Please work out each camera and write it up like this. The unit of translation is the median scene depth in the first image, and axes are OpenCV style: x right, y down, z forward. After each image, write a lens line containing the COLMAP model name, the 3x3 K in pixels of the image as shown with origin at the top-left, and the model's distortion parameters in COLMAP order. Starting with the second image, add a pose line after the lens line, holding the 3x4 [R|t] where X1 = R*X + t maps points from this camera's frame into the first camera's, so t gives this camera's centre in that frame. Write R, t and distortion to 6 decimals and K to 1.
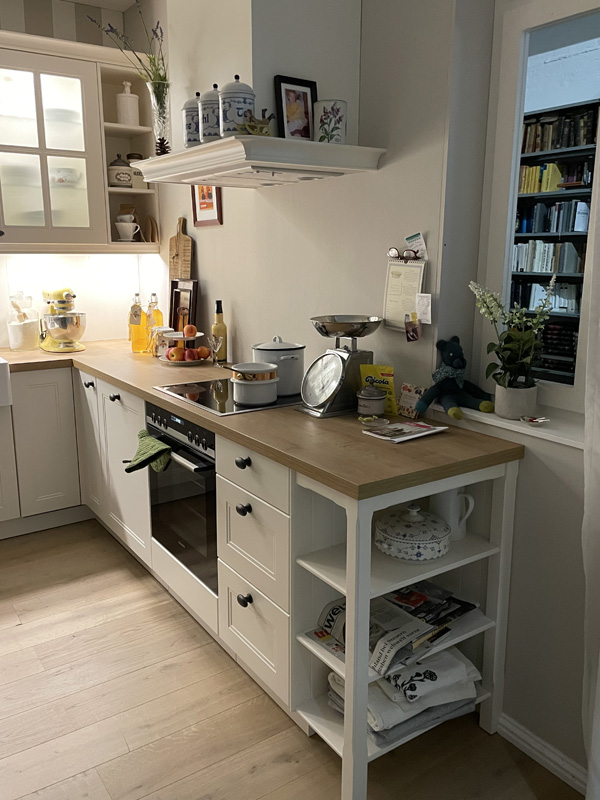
lens RADIAL K [[672.6, 0, 296.5], [0, 672.6, 396.8], [0, 0, 1]] dist [0.089948, -0.119024]
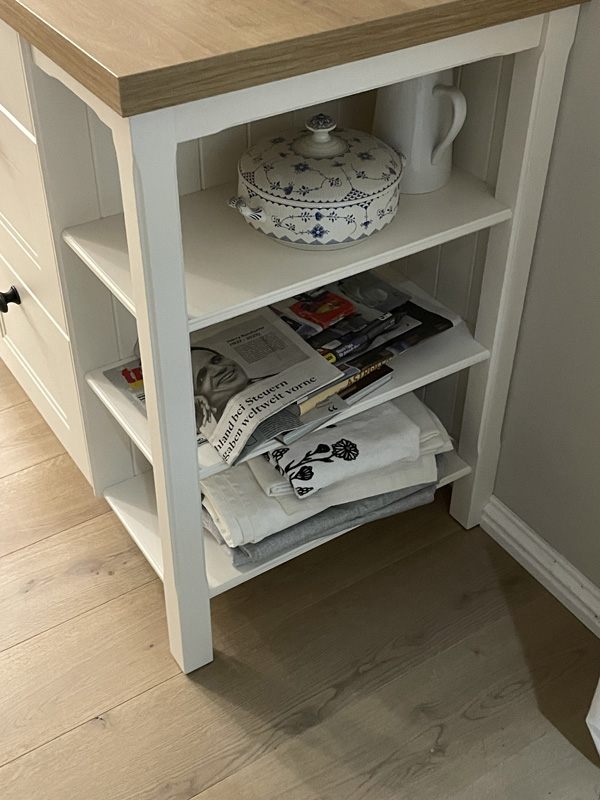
lens RADIAL K [[1002.1, 0, 290.1], [0, 1002.1, 387.5], [0, 0, 1]] dist [0.139707, -0.301706]
pose [[0.999495, 0.018832, -0.025593, 0.147593], [-0.005585, 0.897022, 0.441950, 0.023601], [0.031280, -0.441584, 0.896674, 0.284830]]
